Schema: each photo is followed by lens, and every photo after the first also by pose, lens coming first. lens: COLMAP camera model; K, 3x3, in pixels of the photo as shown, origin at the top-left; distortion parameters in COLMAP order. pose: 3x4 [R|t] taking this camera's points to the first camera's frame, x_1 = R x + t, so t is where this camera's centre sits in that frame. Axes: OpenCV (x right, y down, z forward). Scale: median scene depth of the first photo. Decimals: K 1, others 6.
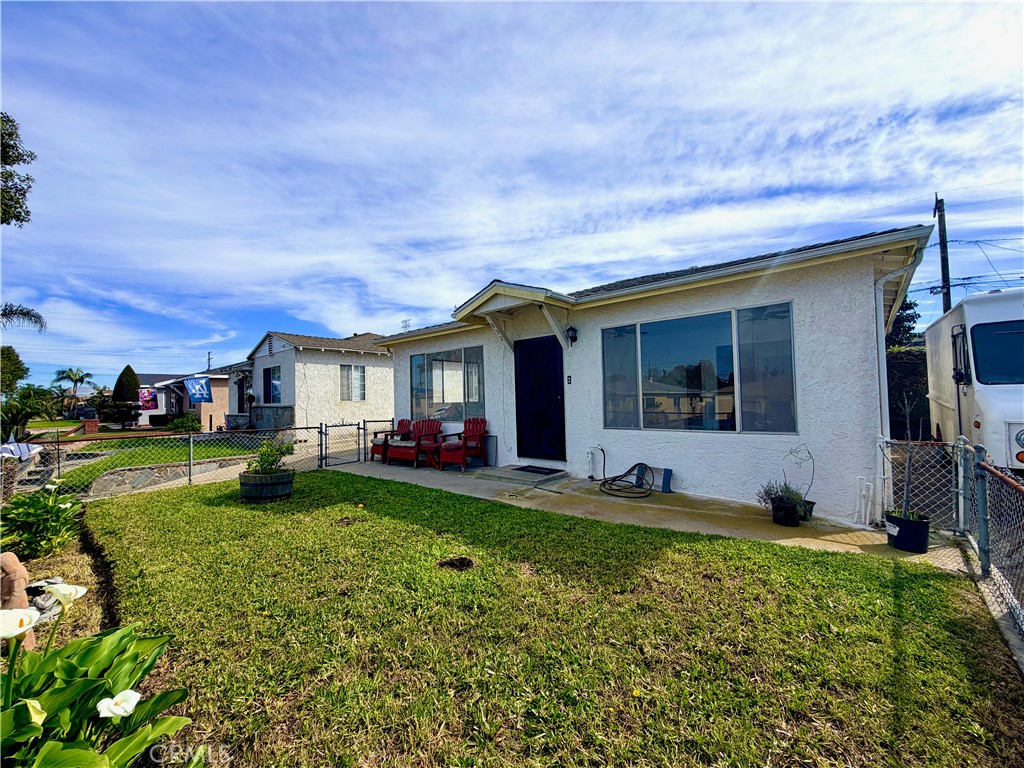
lens RADIAL K [[407.3, 0, 501.0], [0, 407.3, 389.3], [0, 0, 1]] dist [0.001540, 0.000096]
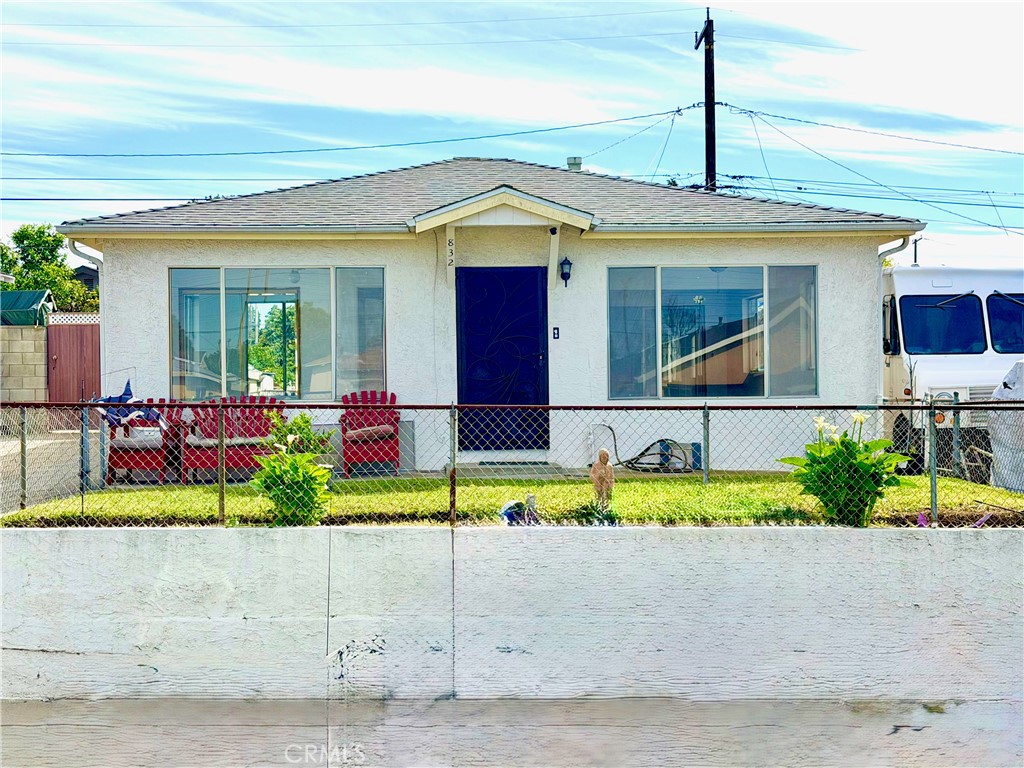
lens RADIAL K [[1444.2, 0, 511.2], [0, 1444.2, 382.3], [0, 0, 1]] dist [0.265582, 0.000000]
pose [[0.715631, 0.019284, 0.698212, -1.736380], [-0.023332, 0.999721, -0.003698, 0.077821], [-0.698089, -0.013644, 0.715881, -0.787447]]
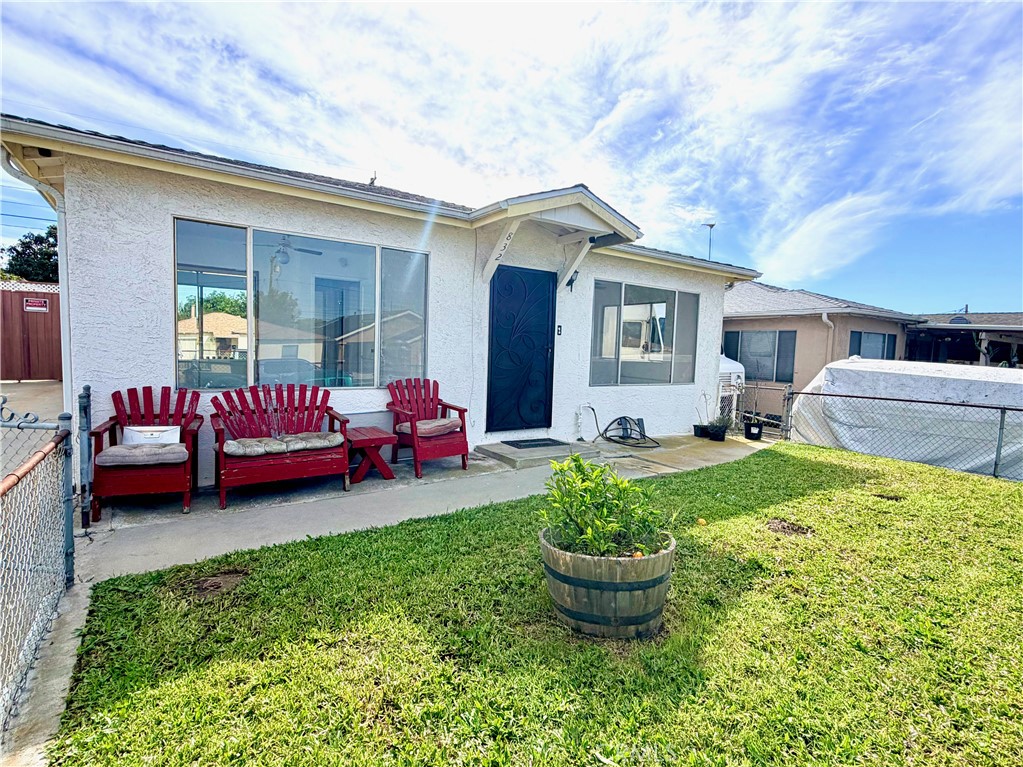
lens RADIAL K [[499.5, 0, 516.5], [0, 499.5, 381.6], [0, 0, 1]] dist [0.004022, -0.003702]
pose [[0.253623, -0.032872, 0.966744, -0.902659], [-0.064509, 0.996623, 0.050812, 0.037701], [-0.965150, -0.075250, 0.250646, 0.869235]]
